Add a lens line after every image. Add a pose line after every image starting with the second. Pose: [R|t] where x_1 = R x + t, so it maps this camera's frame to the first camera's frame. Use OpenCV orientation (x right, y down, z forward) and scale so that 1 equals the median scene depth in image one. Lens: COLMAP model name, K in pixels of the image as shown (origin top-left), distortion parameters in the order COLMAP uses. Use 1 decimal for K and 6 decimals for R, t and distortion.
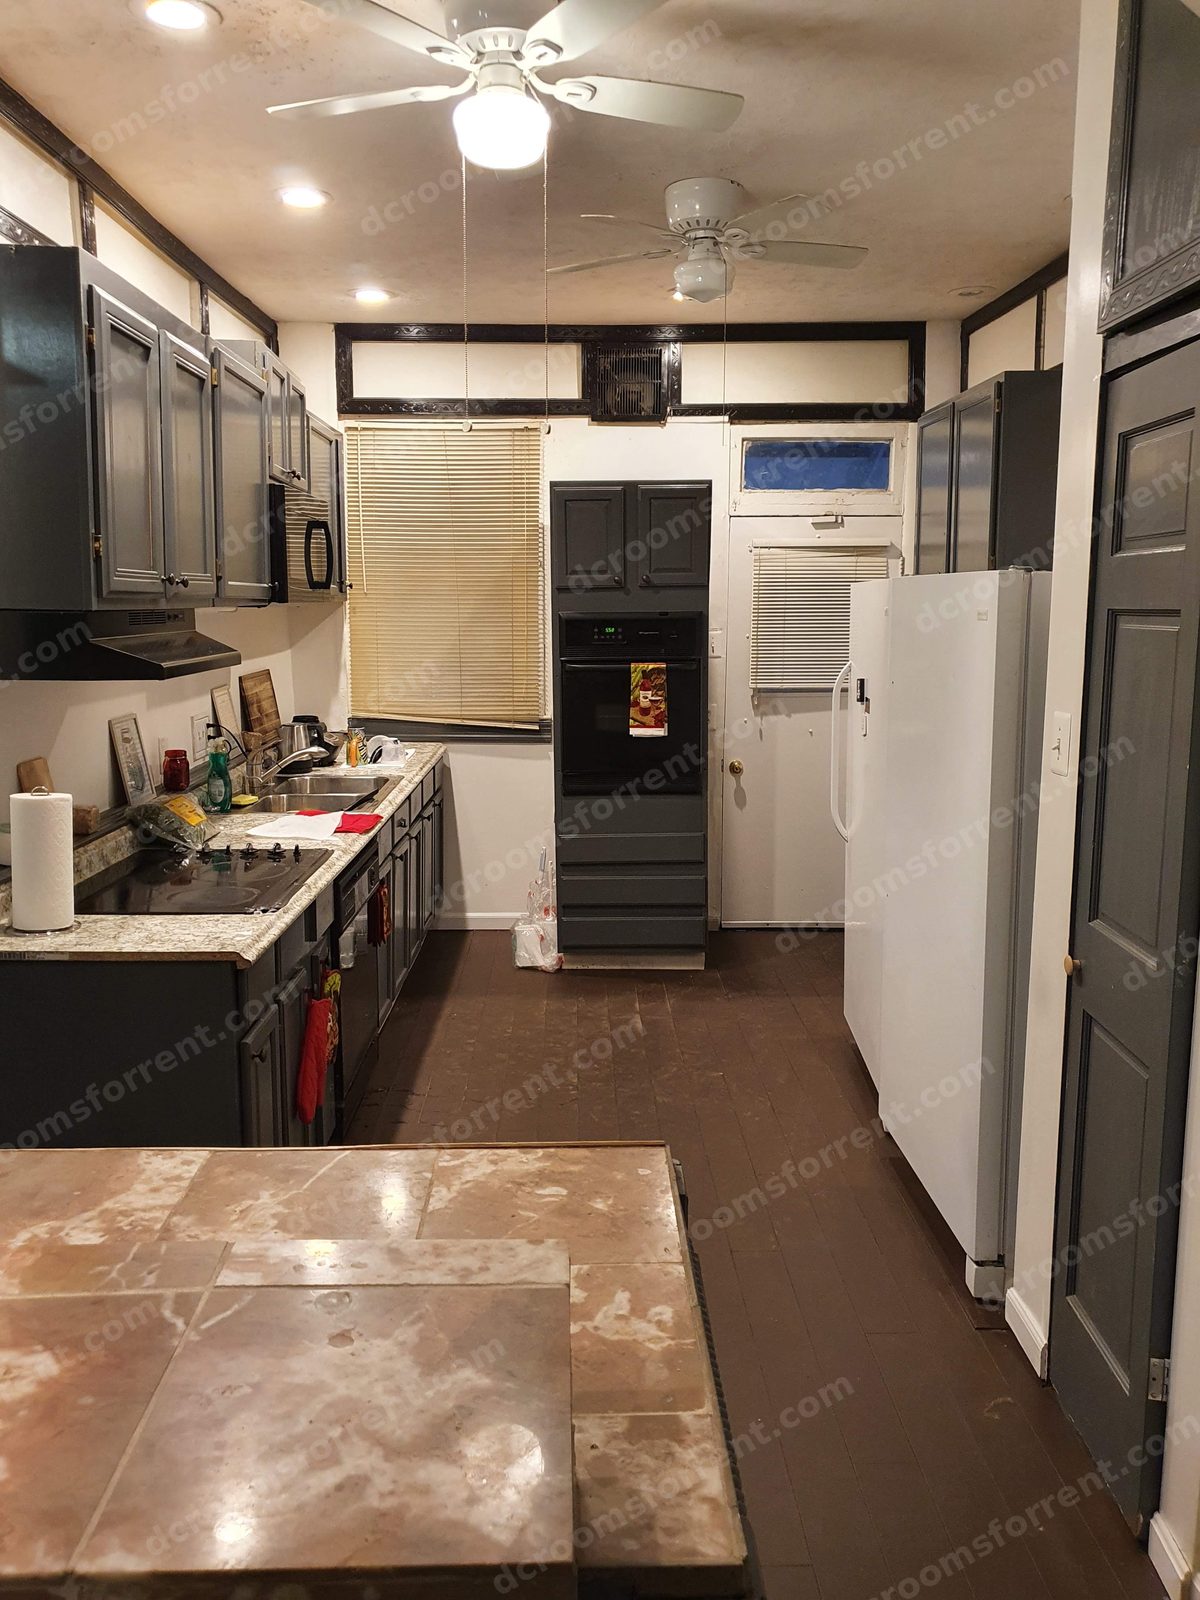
lens RADIAL K [[1275.5, 0, 600.0], [0, 1275.5, 800.0], [0, 0, 1]] dist [0.011257, 0.003276]
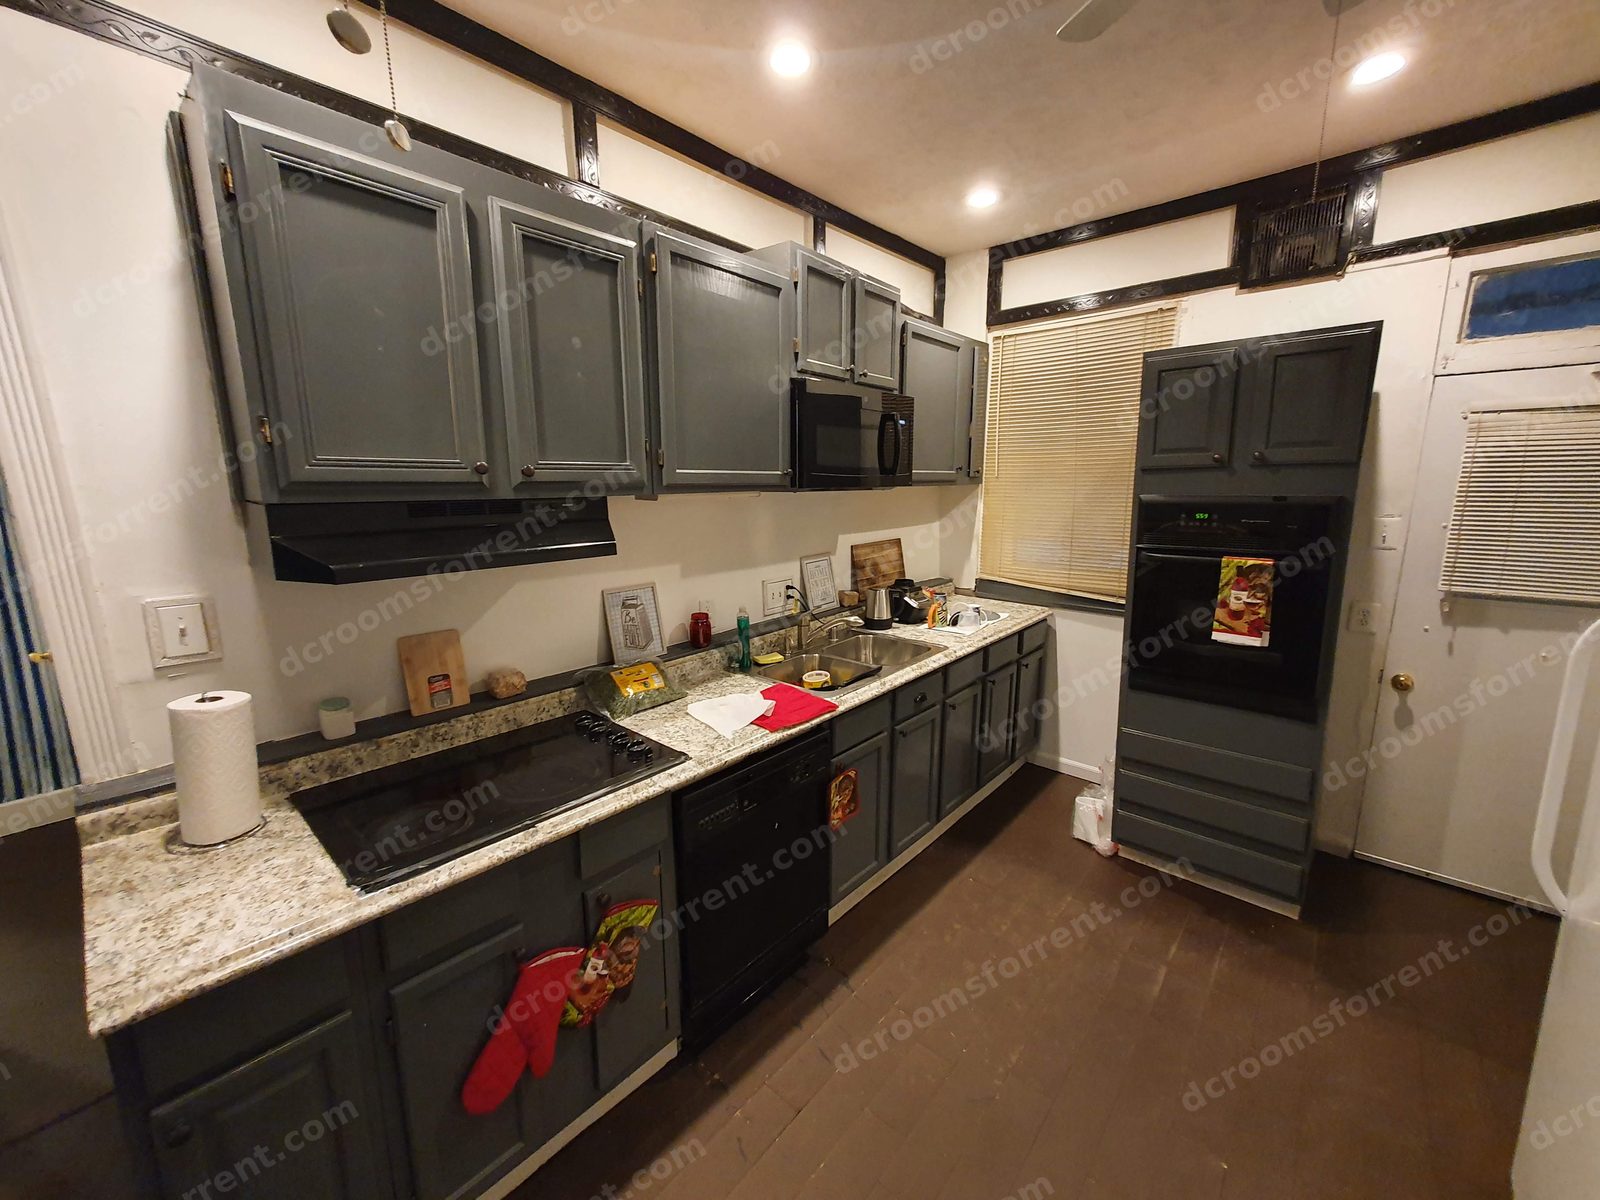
lens RADIAL K [[634.2, 0, 801.5], [0, 634.2, 591.2], [0, 0, 1]] dist [-0.000172, -0.000205]
pose [[0.734218, 0.110991, -0.669780, 0.094065], [-0.097228, 0.993567, 0.058065, -0.074022], [0.671916, 0.022489, 0.740286, 0.452632]]
